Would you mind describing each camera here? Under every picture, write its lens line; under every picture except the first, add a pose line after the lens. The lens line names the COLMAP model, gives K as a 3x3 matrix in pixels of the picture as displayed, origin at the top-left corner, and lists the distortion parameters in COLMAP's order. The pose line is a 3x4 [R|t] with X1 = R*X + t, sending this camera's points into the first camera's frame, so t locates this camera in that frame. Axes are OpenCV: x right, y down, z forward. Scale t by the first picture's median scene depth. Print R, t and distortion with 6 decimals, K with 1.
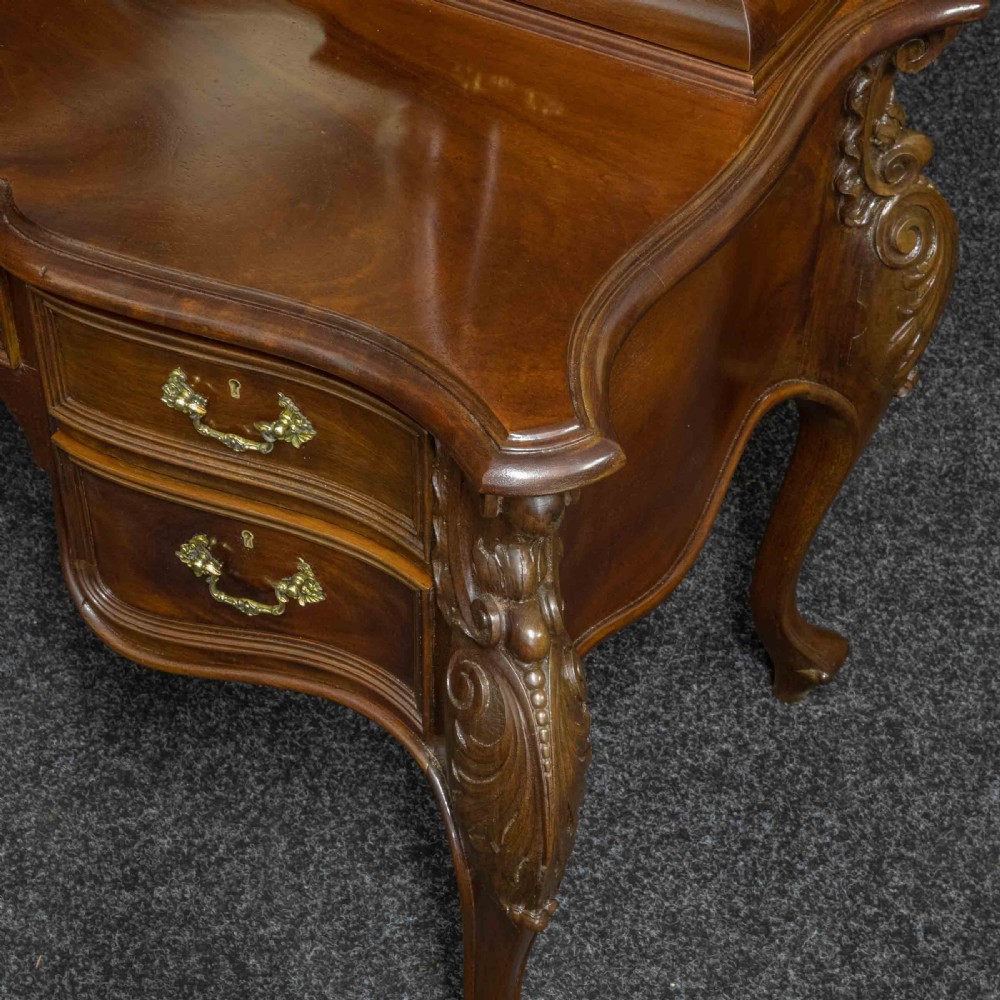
lens RADIAL K [[2204.5, 0, 337.6], [0, 2204.5, 502.0], [0, 0, 1]] dist [0.066252, 0.244720]
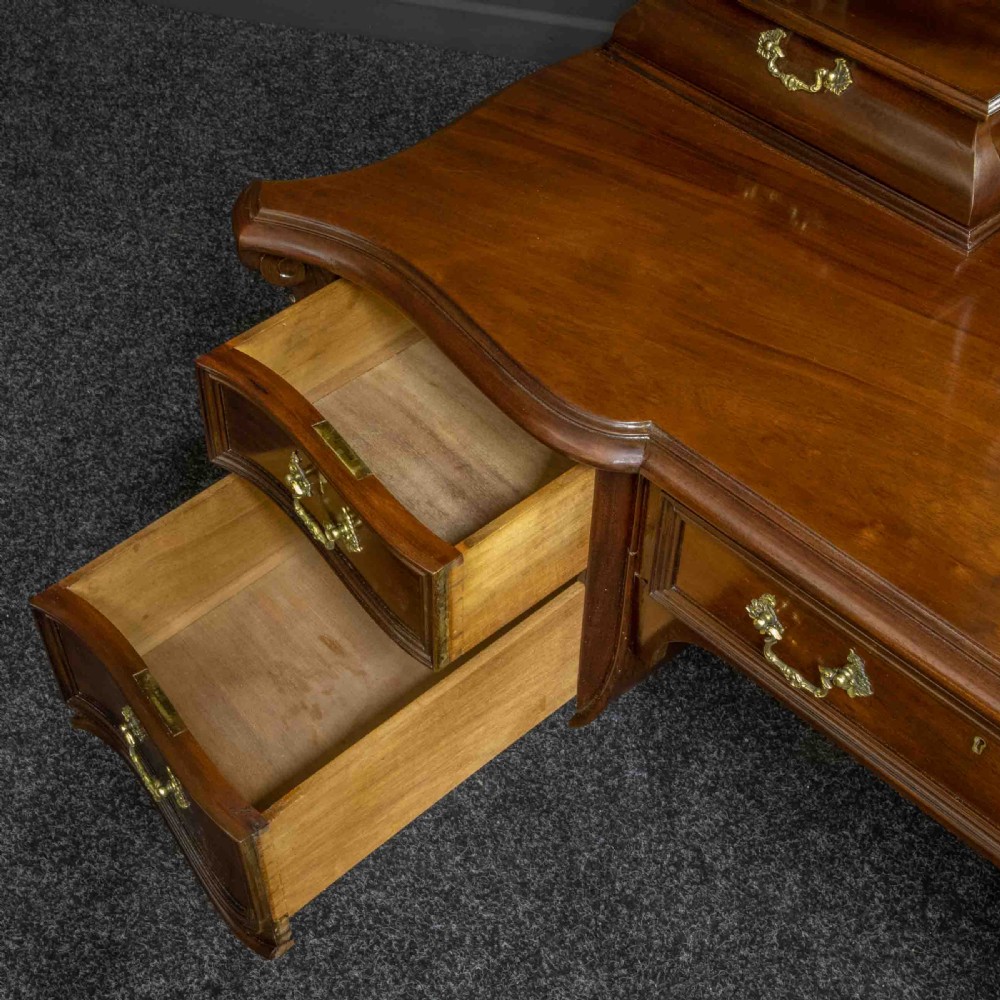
lens RADIAL K [[1668.2, 0, 358.1], [0, 1668.2, 566.8], [0, 0, 1]] dist [-0.042004, 0.172180]
pose [[0.954959, 0.210001, -0.209651, -0.381450], [-0.194905, 0.976640, 0.090482, -0.229535], [0.223755, -0.045544, 0.973581, 0.273977]]
